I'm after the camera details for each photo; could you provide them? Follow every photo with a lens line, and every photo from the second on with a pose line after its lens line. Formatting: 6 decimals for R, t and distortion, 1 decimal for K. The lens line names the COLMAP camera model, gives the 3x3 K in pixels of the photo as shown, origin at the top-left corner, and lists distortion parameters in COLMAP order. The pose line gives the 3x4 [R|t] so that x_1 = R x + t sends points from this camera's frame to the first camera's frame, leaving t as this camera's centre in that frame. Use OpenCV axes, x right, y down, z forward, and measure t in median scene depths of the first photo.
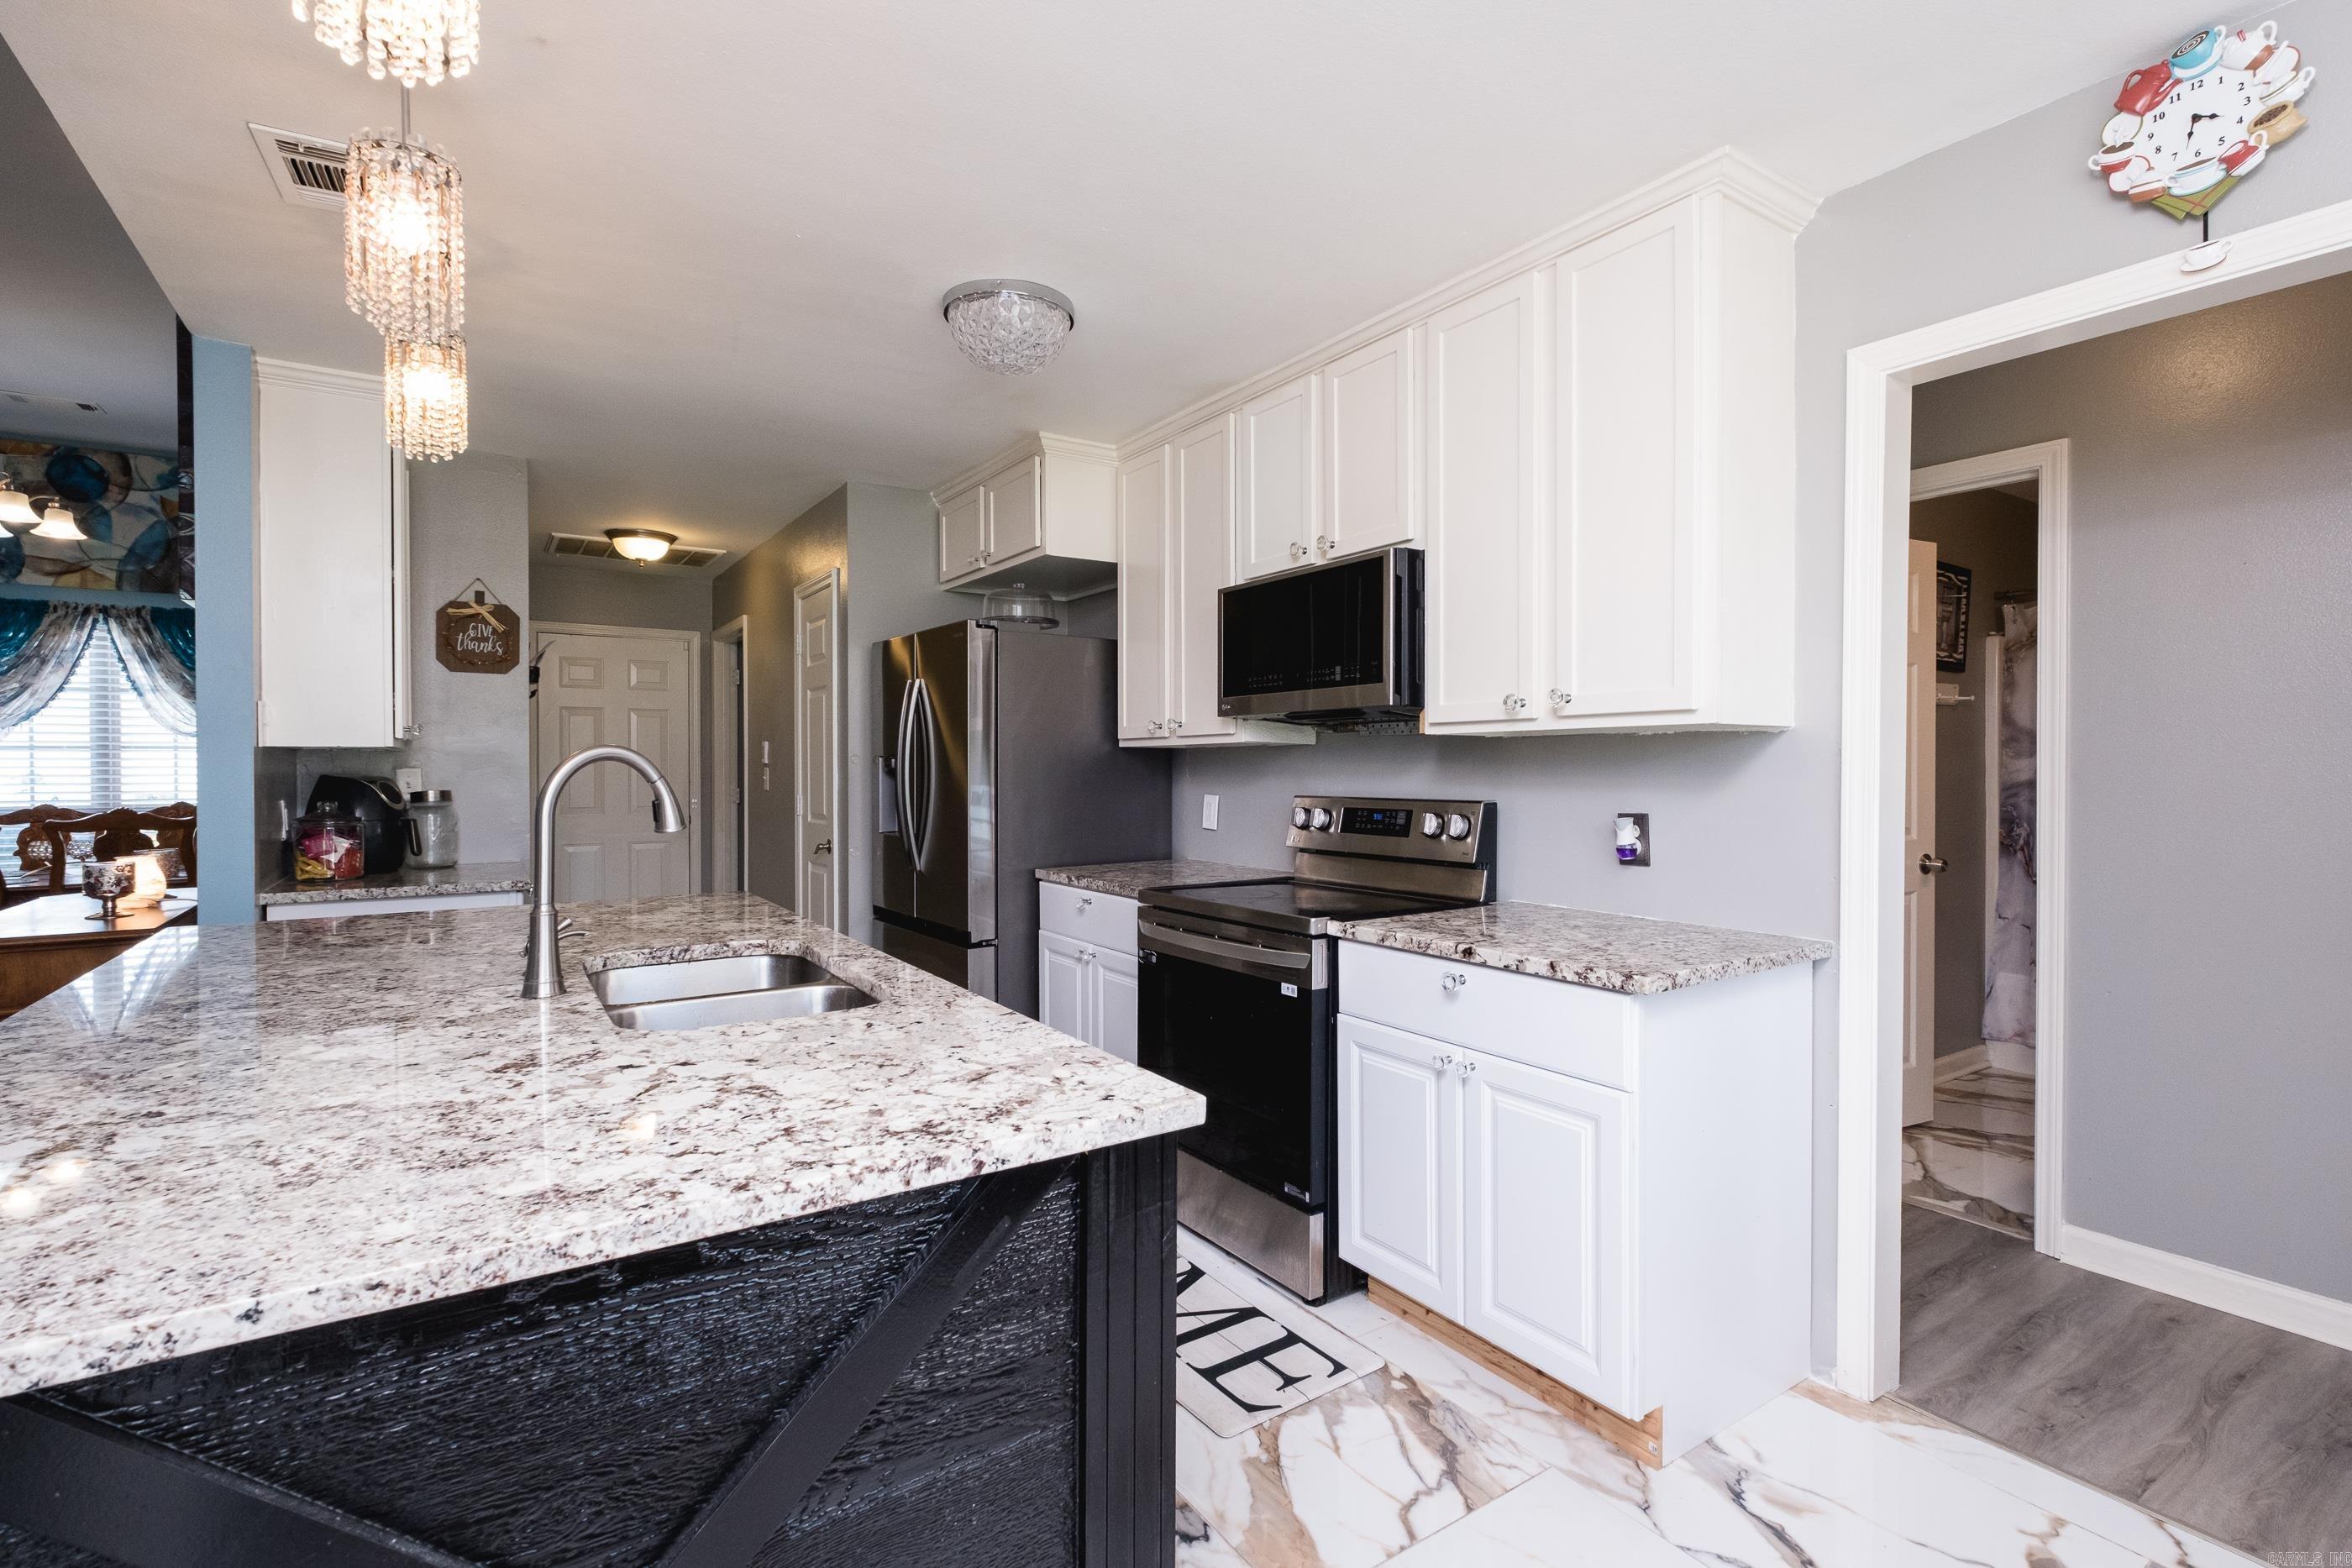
lens RADIAL K [[1060.9, 0, 1174.5], [0, 1060.9, 779.1], [0, 0, 1]] dist [0.017594, -0.007913]
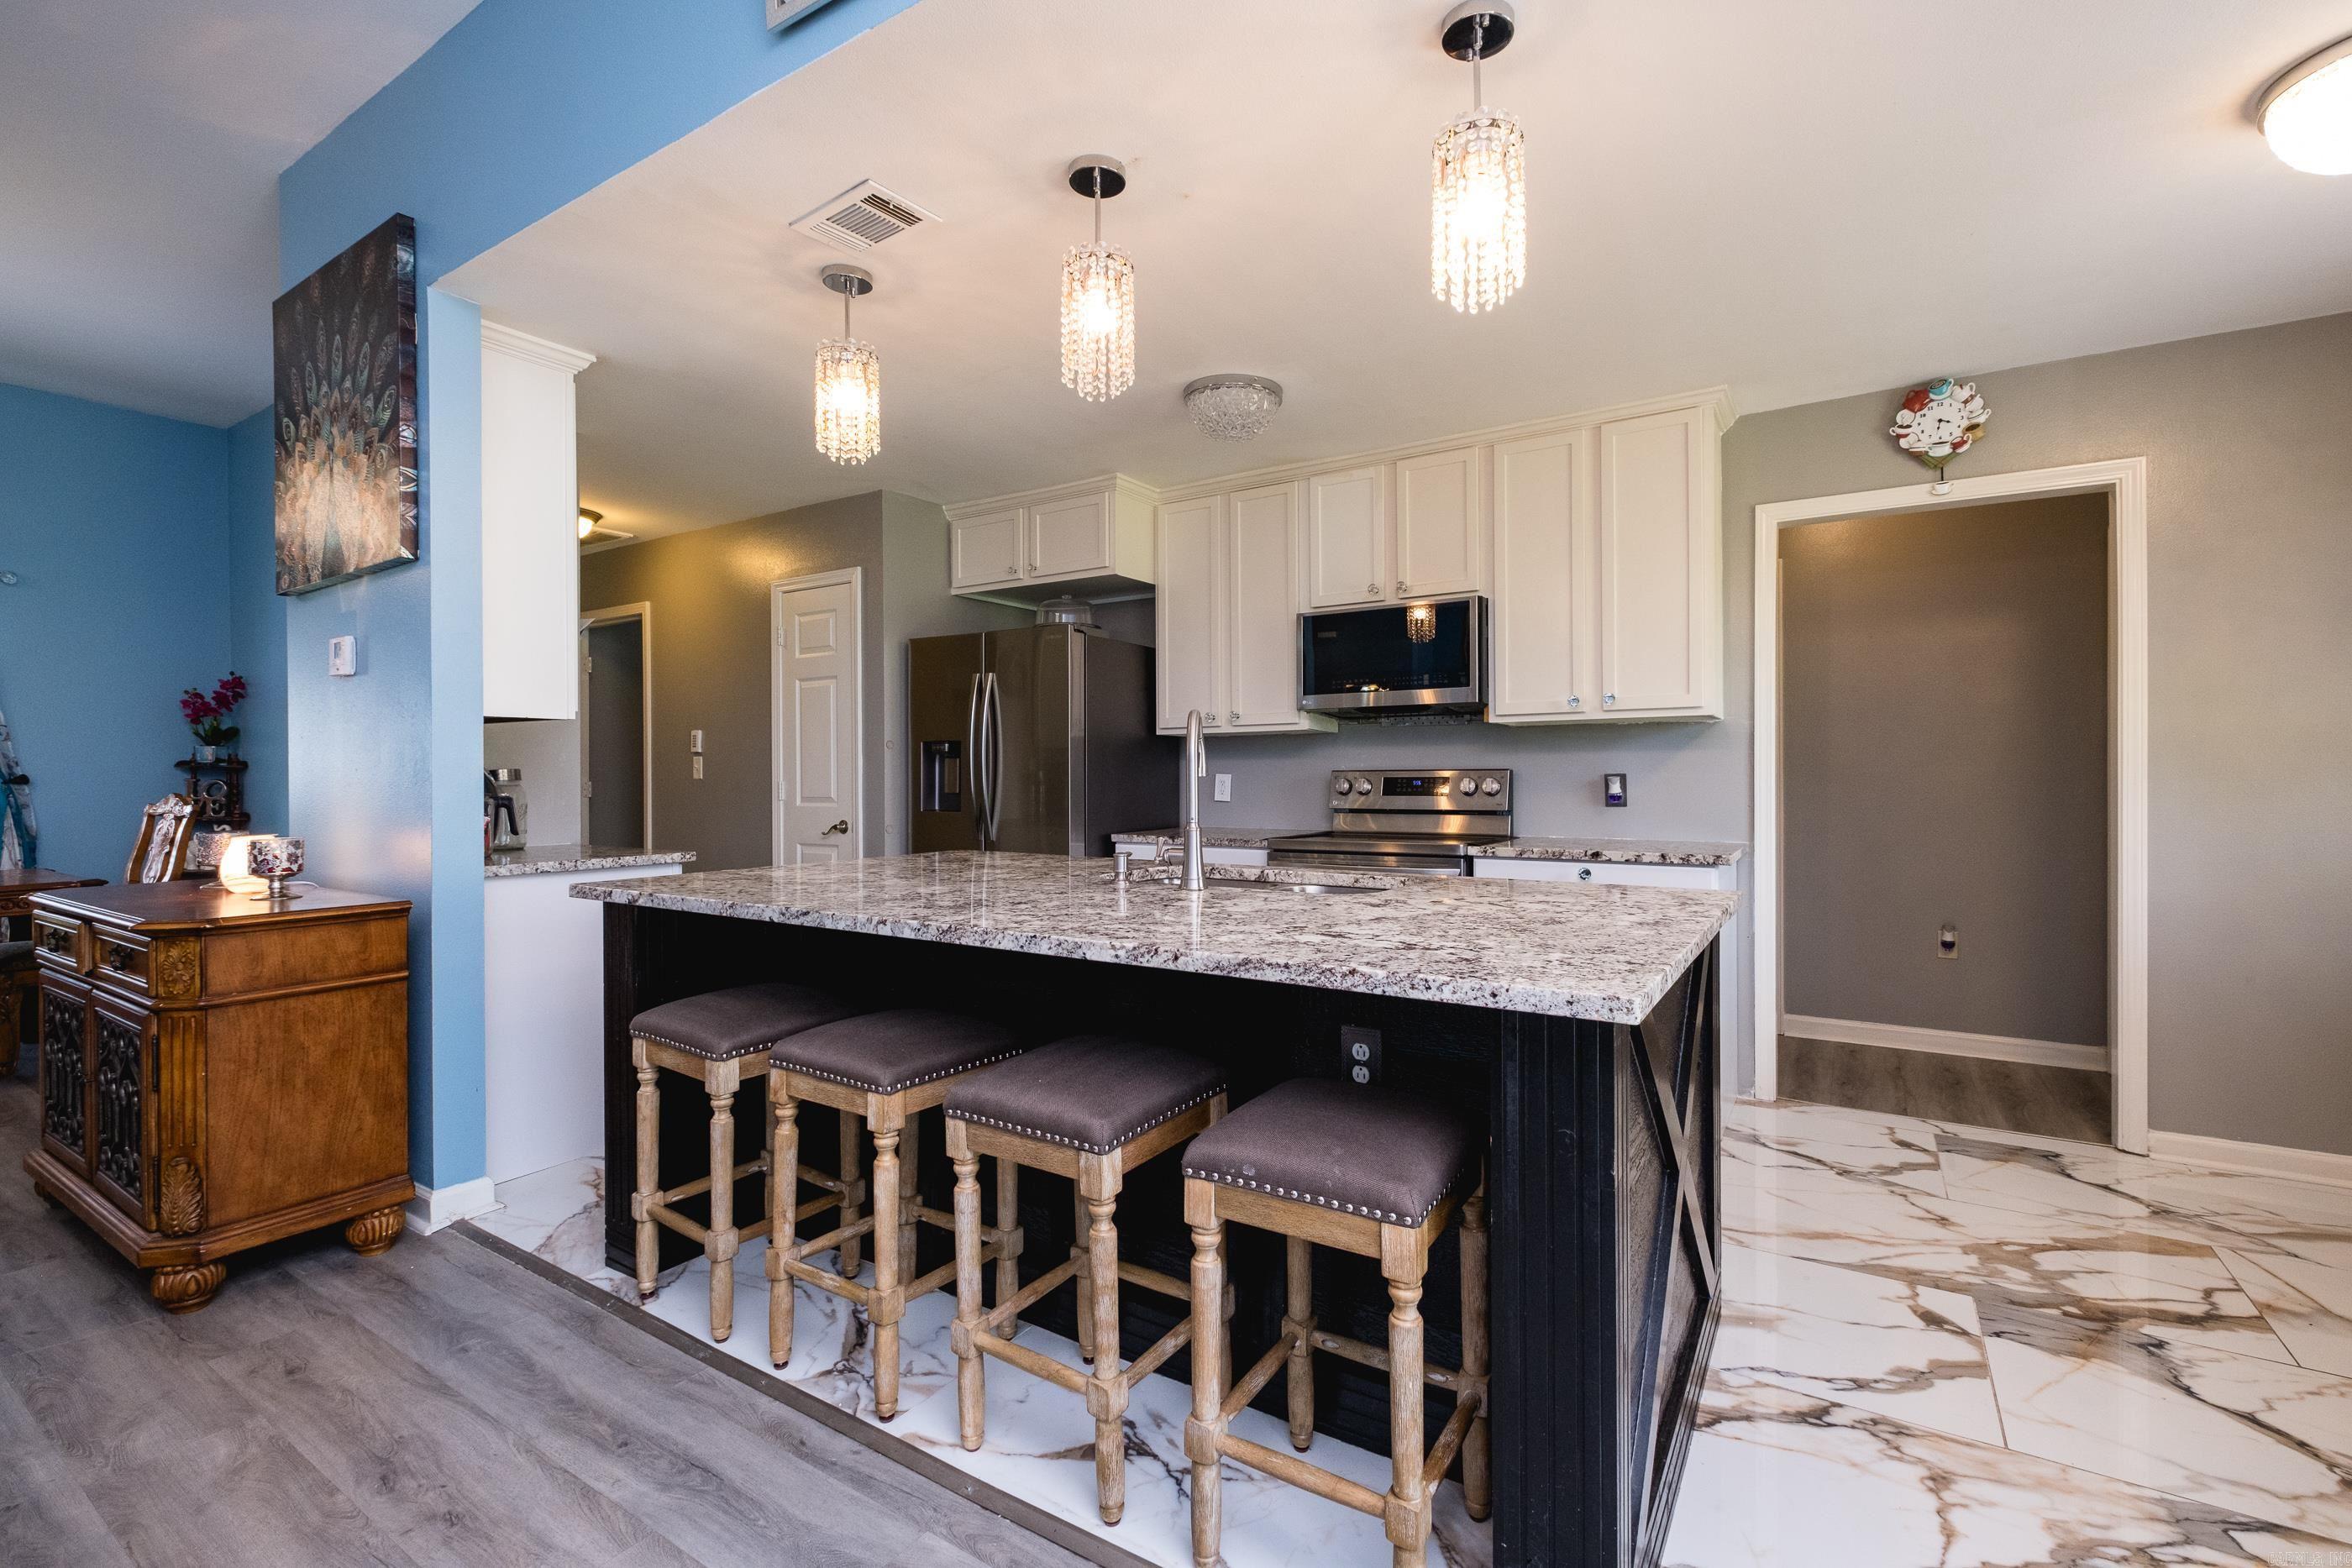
lens RADIAL K [[1014.8, 0, 1201.9], [0, 1014.8, 781.0], [0, 0, 1]] dist [0.002598, -0.000245]
pose [[0.916582, -0.003944, 0.399826, -0.746976], [0.007595, 0.999943, -0.007548, 0.050106], [-0.399774, 0.009955, 0.916560, -0.140283]]
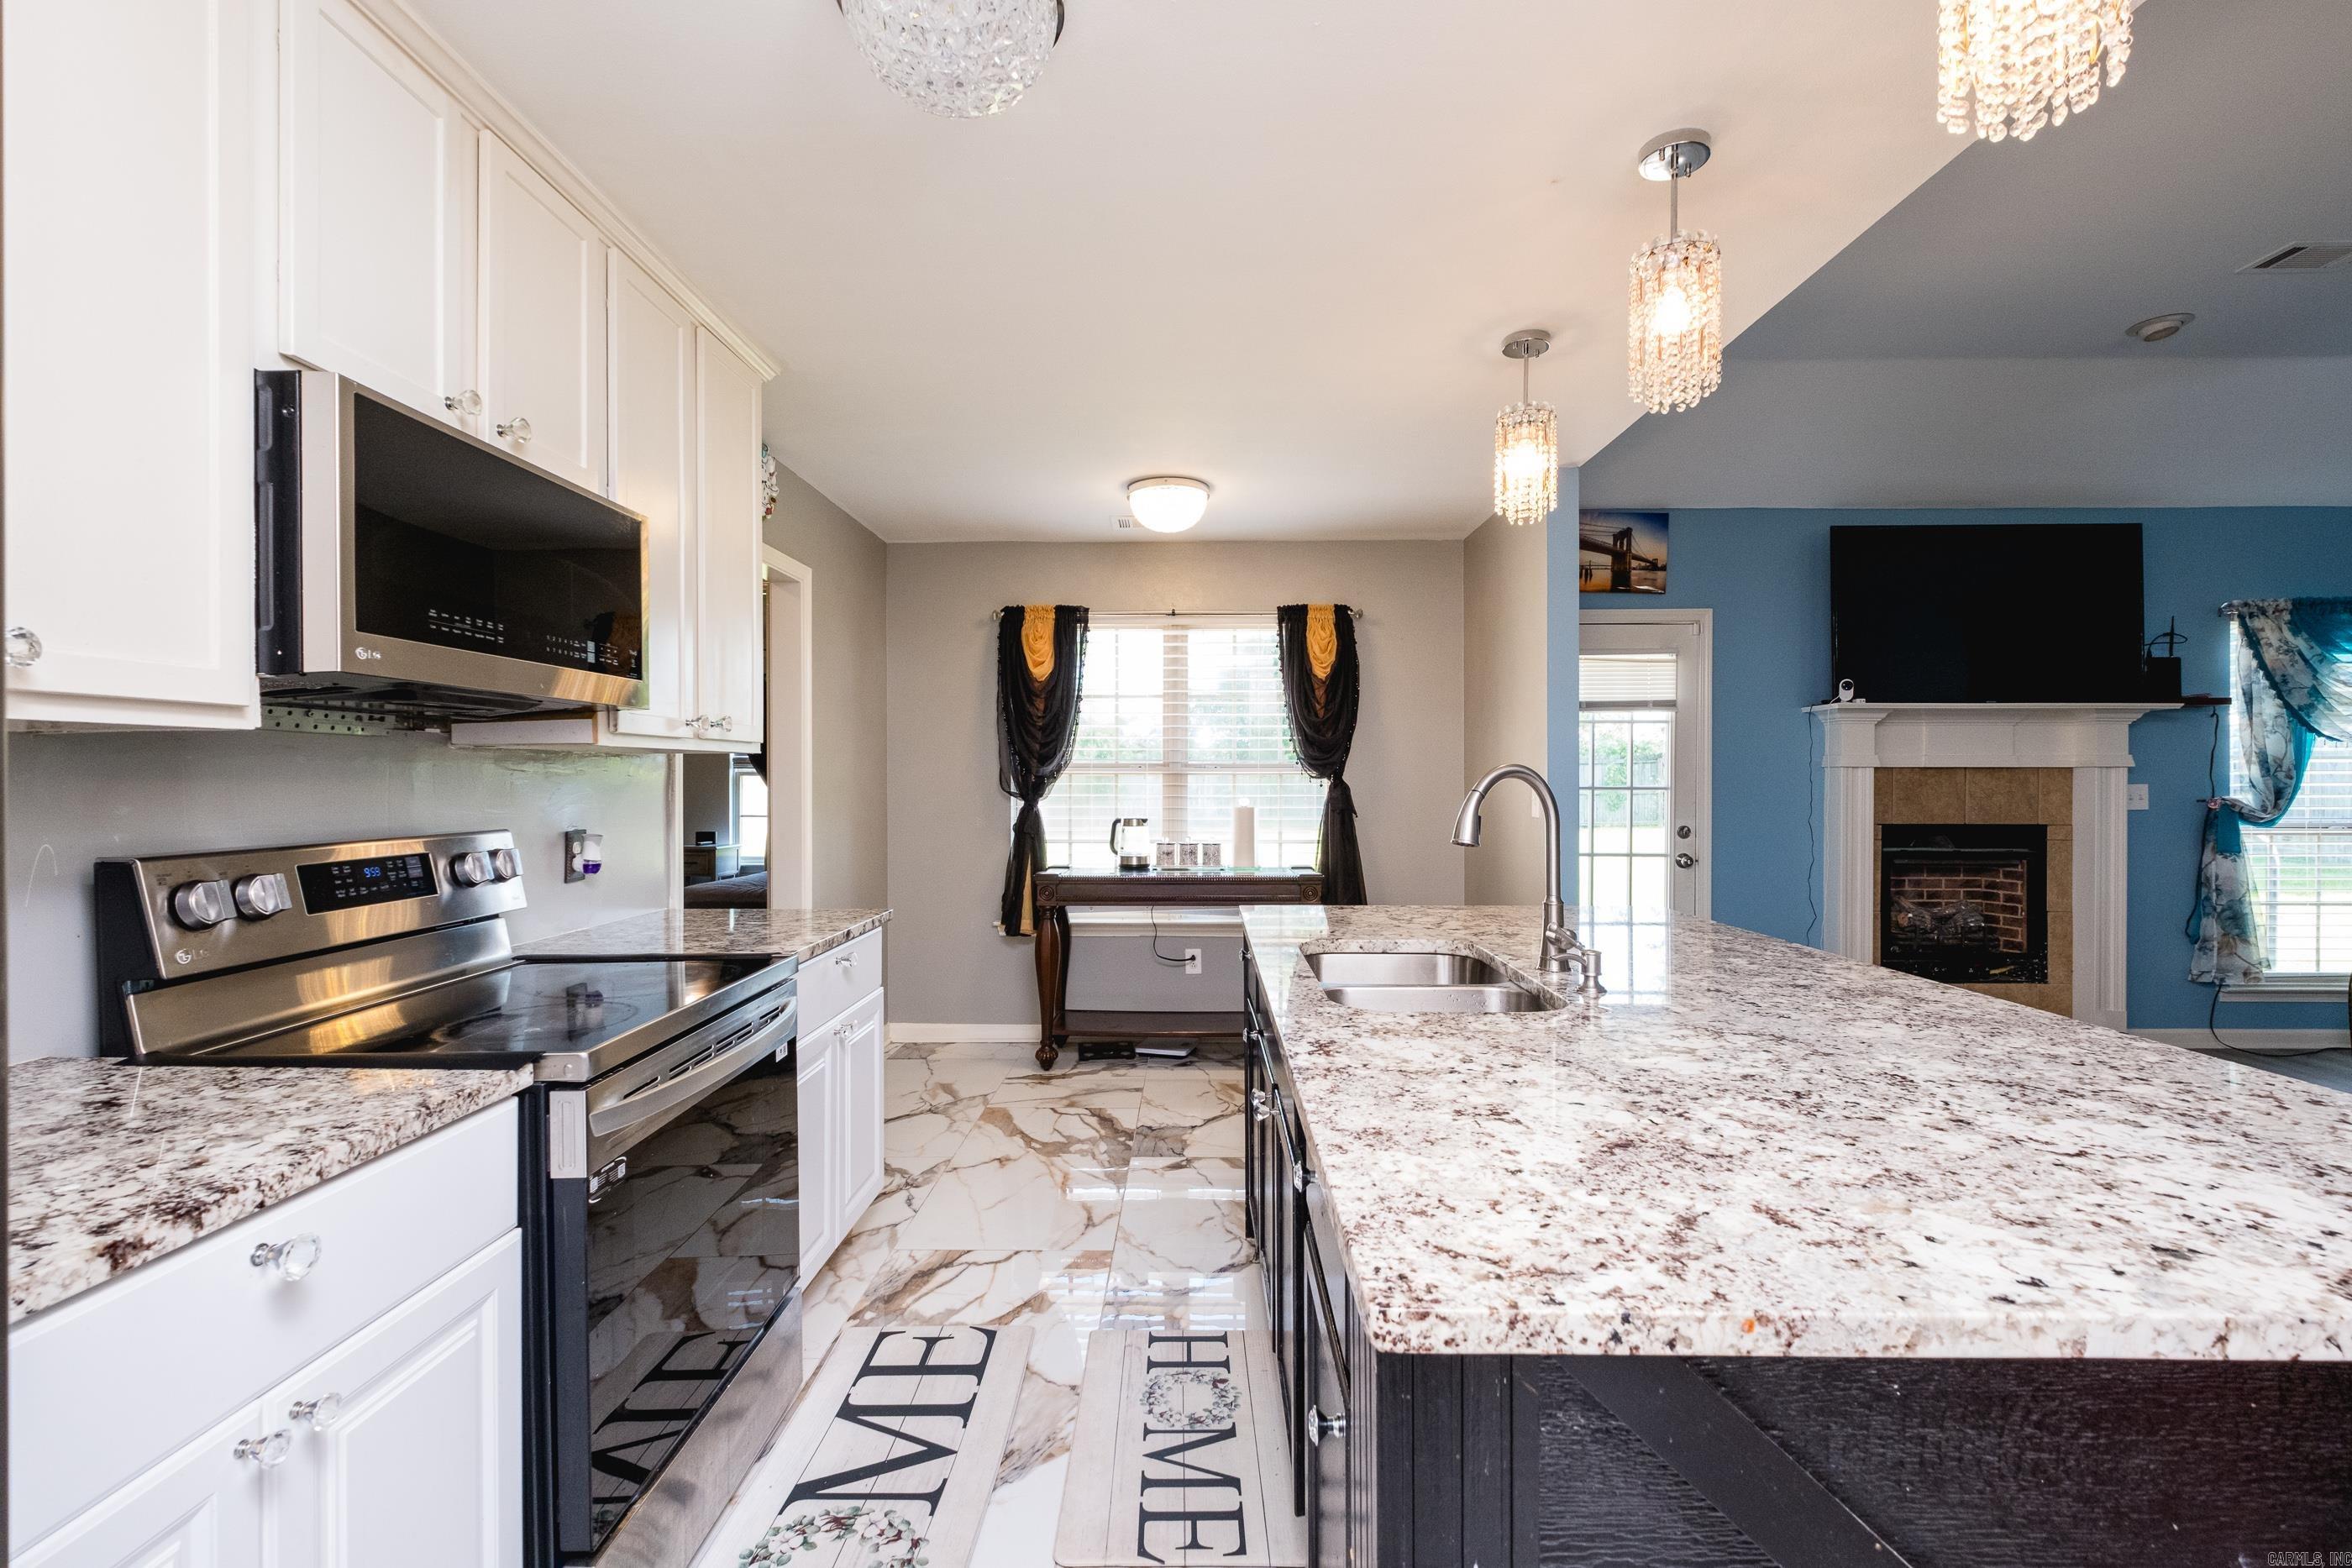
lens RADIAL K [[1034.4, 0, 1184.5], [0, 1034.4, 785.4], [0, 0, 1]] dist [0.016619, -0.006222]
pose [[-0.825672, -0.002832, 0.564144, -0.620691], [0.007580, 0.999841, 0.016113, -0.022464], [-0.564100, 0.017580, -0.825519, 1.508772]]
